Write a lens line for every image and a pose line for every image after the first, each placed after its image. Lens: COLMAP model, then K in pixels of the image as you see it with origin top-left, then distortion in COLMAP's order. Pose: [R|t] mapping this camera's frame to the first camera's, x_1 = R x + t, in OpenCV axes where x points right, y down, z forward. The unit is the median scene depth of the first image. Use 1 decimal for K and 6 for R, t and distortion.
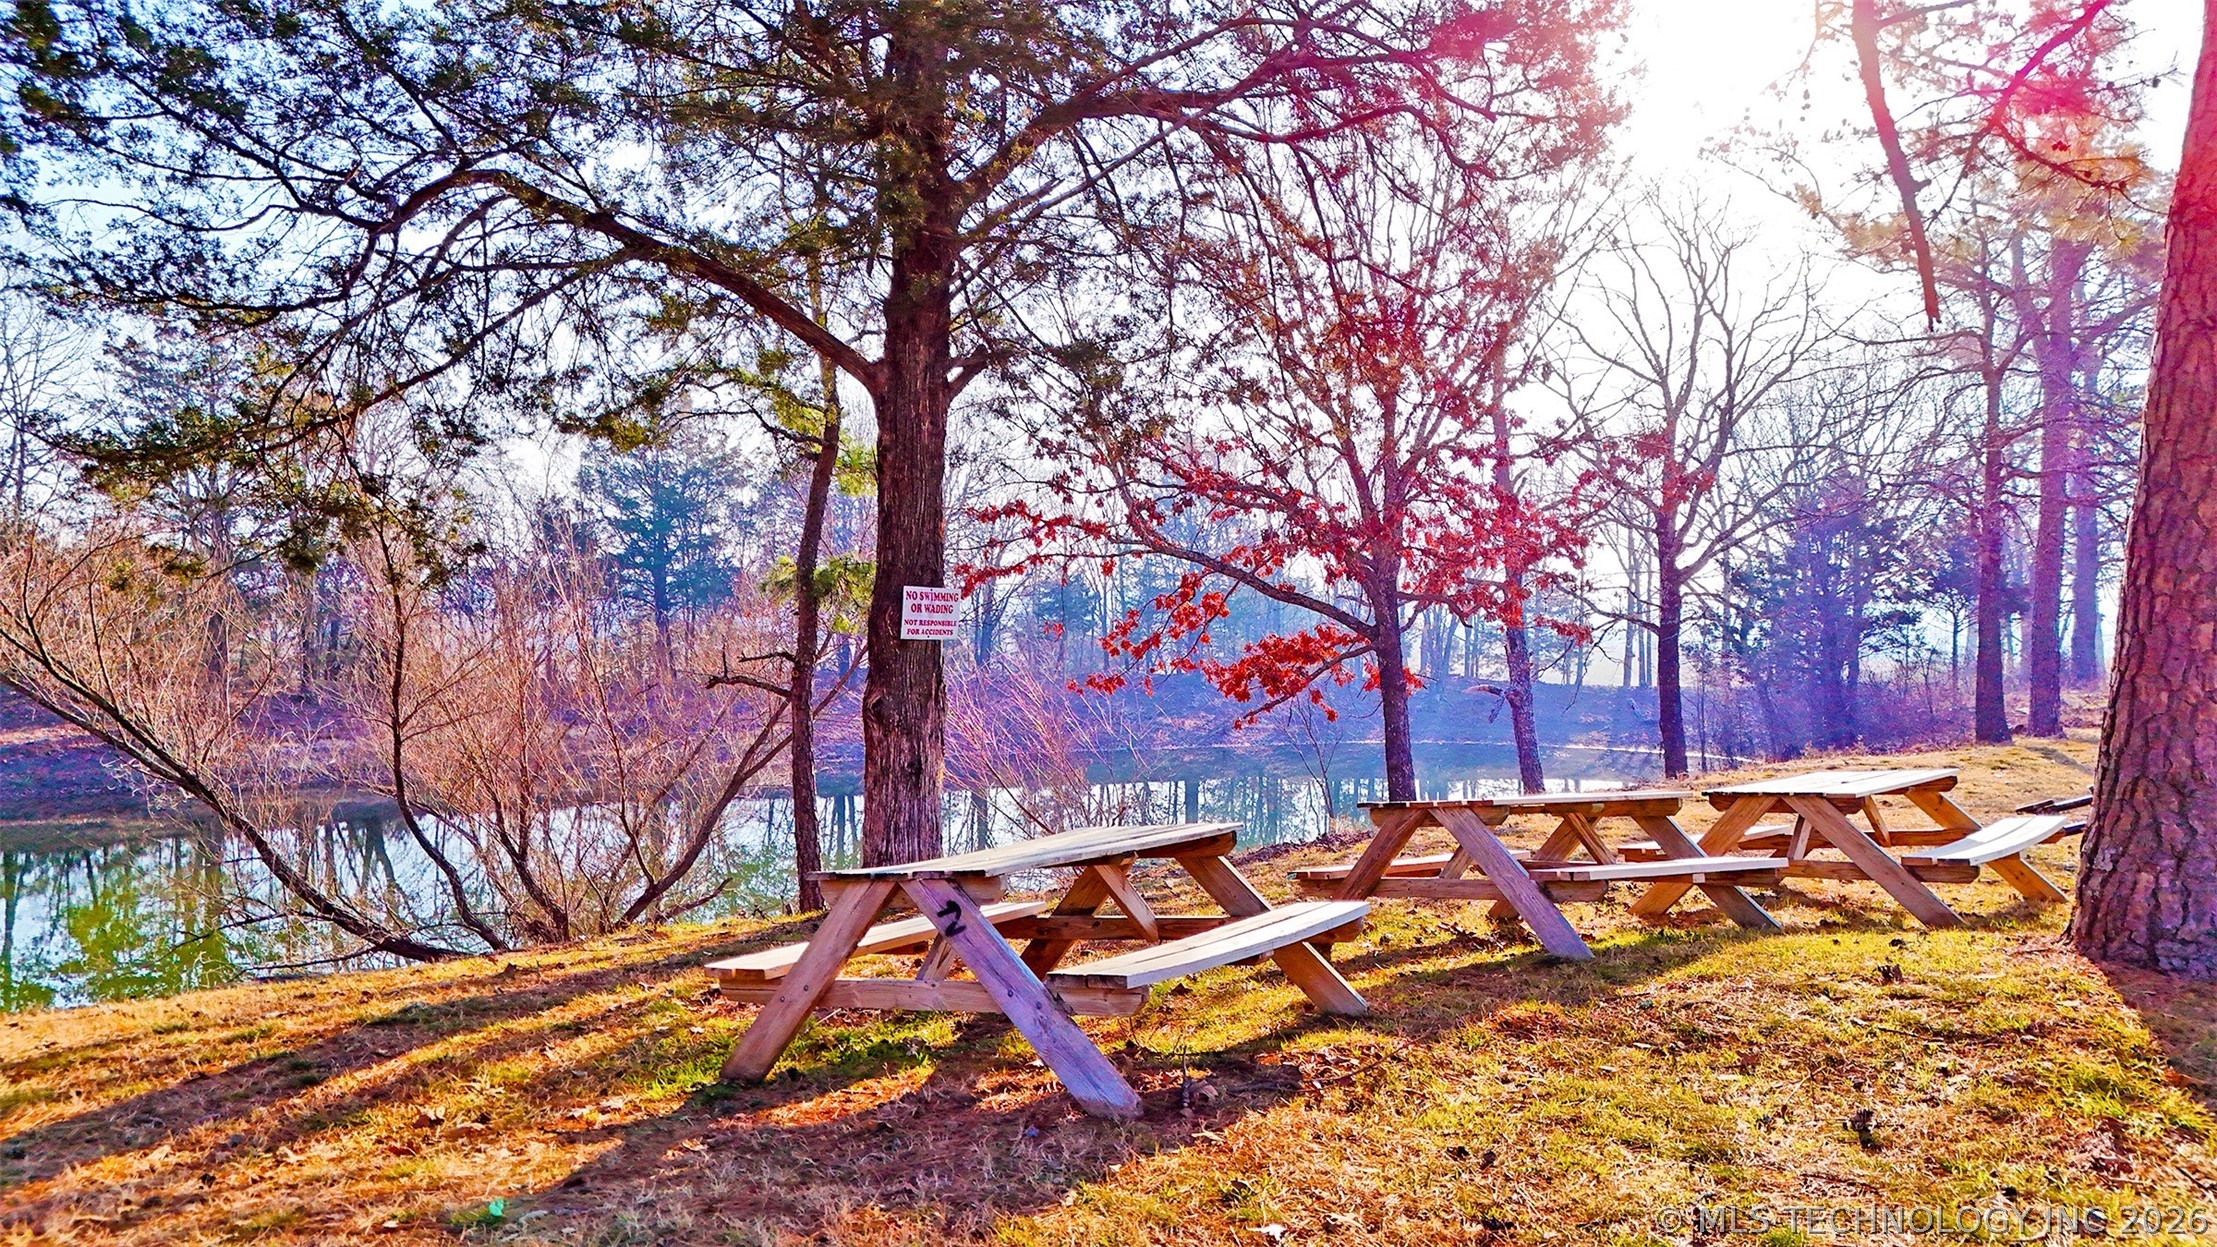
lens RADIAL K [[1576.6, 0, 1108.5], [0, 1576.6, 623.5], [0, 0, 1]] dist [0.092384, 0.000406]
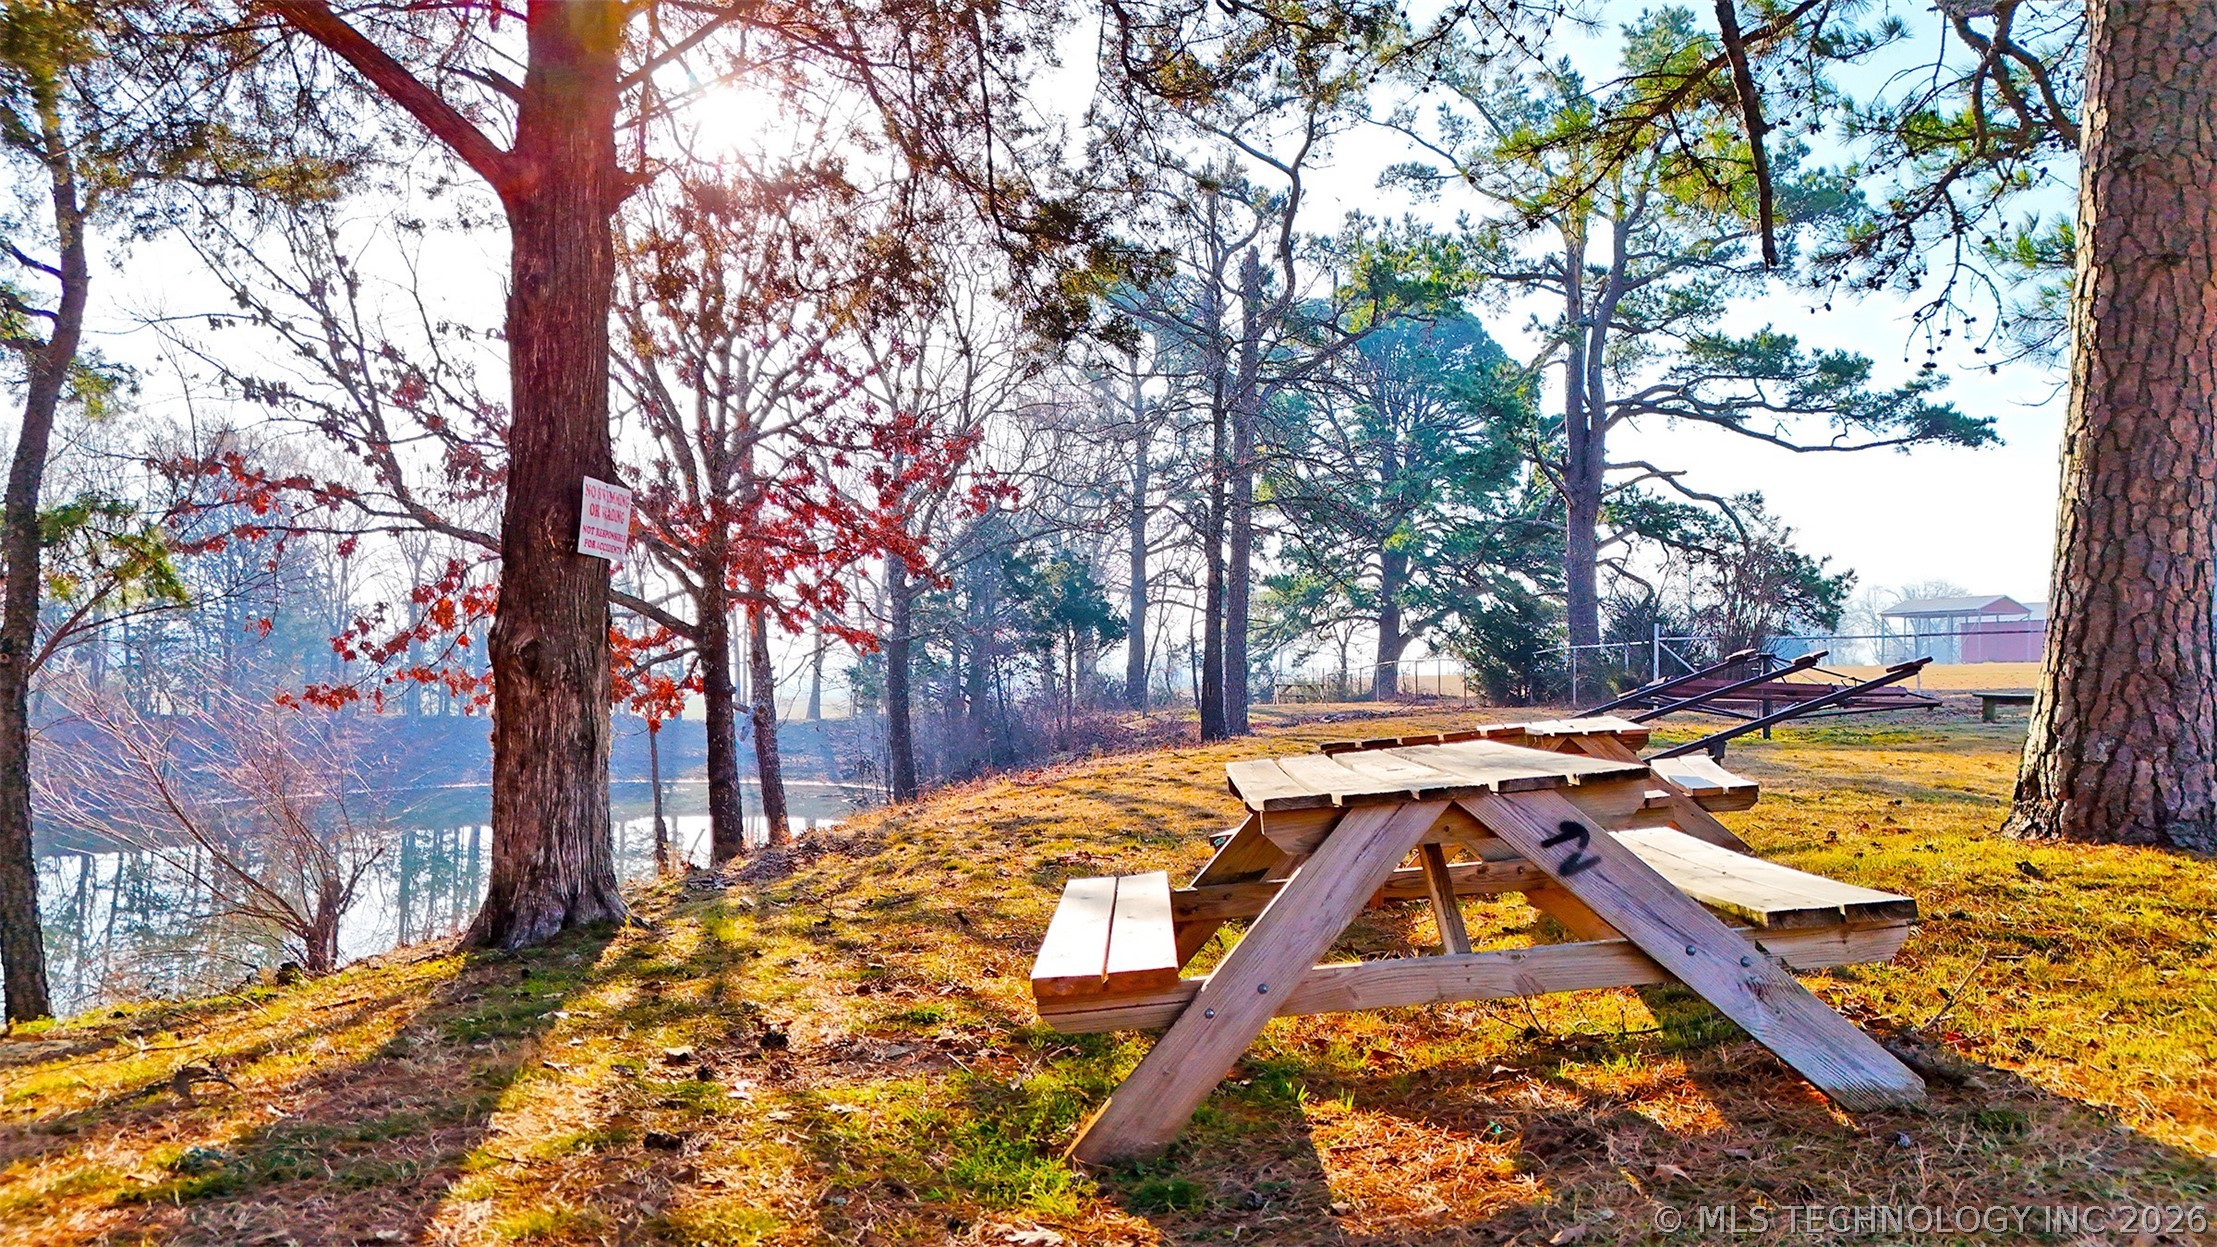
lens RADIAL K [[1576.6, 0, 1108.5], [0, 1576.6, 623.5], [0, 0, 1]] dist [0.092384, 0.000406]
pose [[0.843715, 0.018977, 0.536455, -0.310928], [-0.006946, 0.999677, -0.024439, 0.056636], [-0.536746, 0.016893, 0.843575, 0.279187]]
